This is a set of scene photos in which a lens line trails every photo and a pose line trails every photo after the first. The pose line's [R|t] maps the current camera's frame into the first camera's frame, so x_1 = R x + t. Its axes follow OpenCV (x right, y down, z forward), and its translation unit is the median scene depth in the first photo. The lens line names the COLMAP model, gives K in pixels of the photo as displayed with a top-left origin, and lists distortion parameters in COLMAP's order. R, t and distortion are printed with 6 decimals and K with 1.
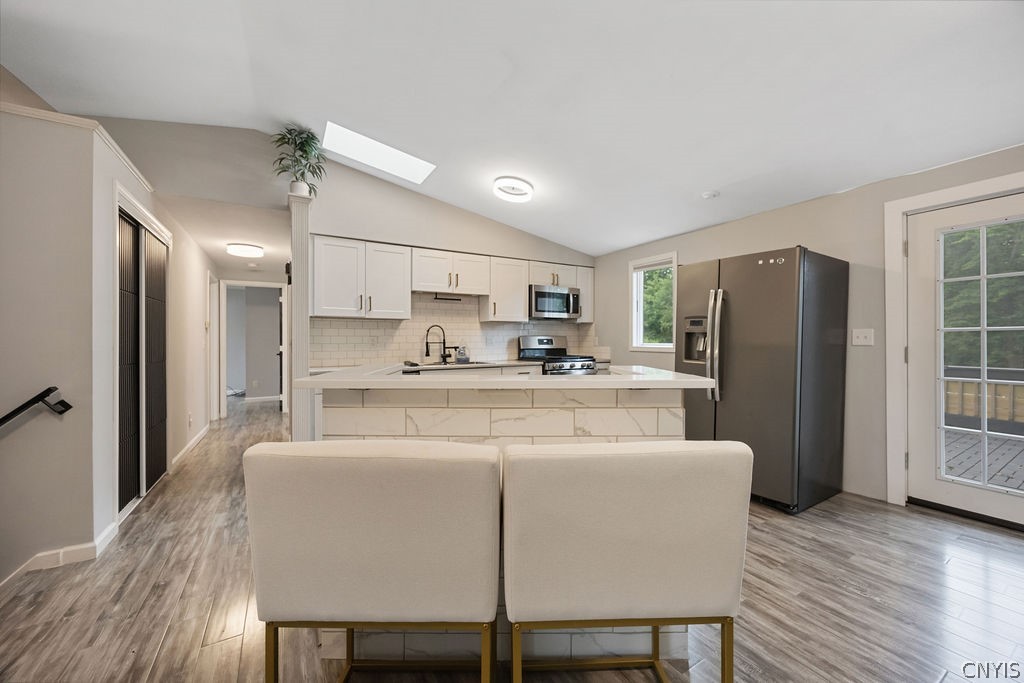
lens RADIAL K [[392.9, 0, 512.0], [0, 392.9, 341.5], [0, 0, 1]] dist [-0.001891, -0.000065]
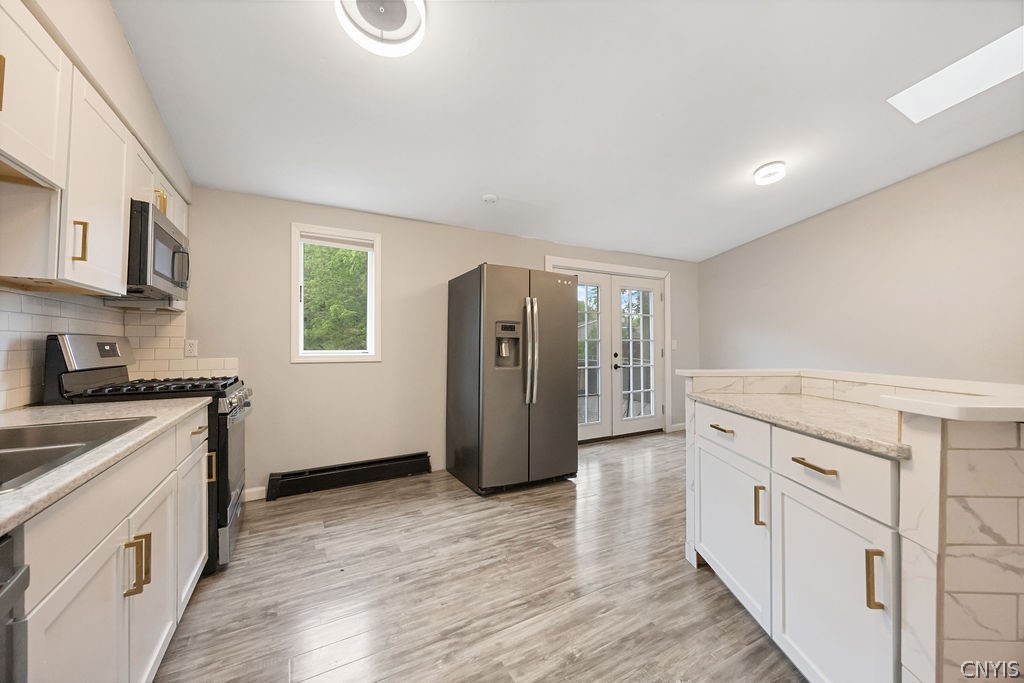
lens RADIAL K [[382.1, 0, 512.0], [0, 382.1, 341.5], [0, 0, 1]] dist [-0.001963, -0.000093]
pose [[0.037721, 0.011684, 0.999220, -0.335962], [0.001383, 0.999930, -0.011745, -0.002222], [-0.999287, 0.001825, 0.037702, 0.684508]]
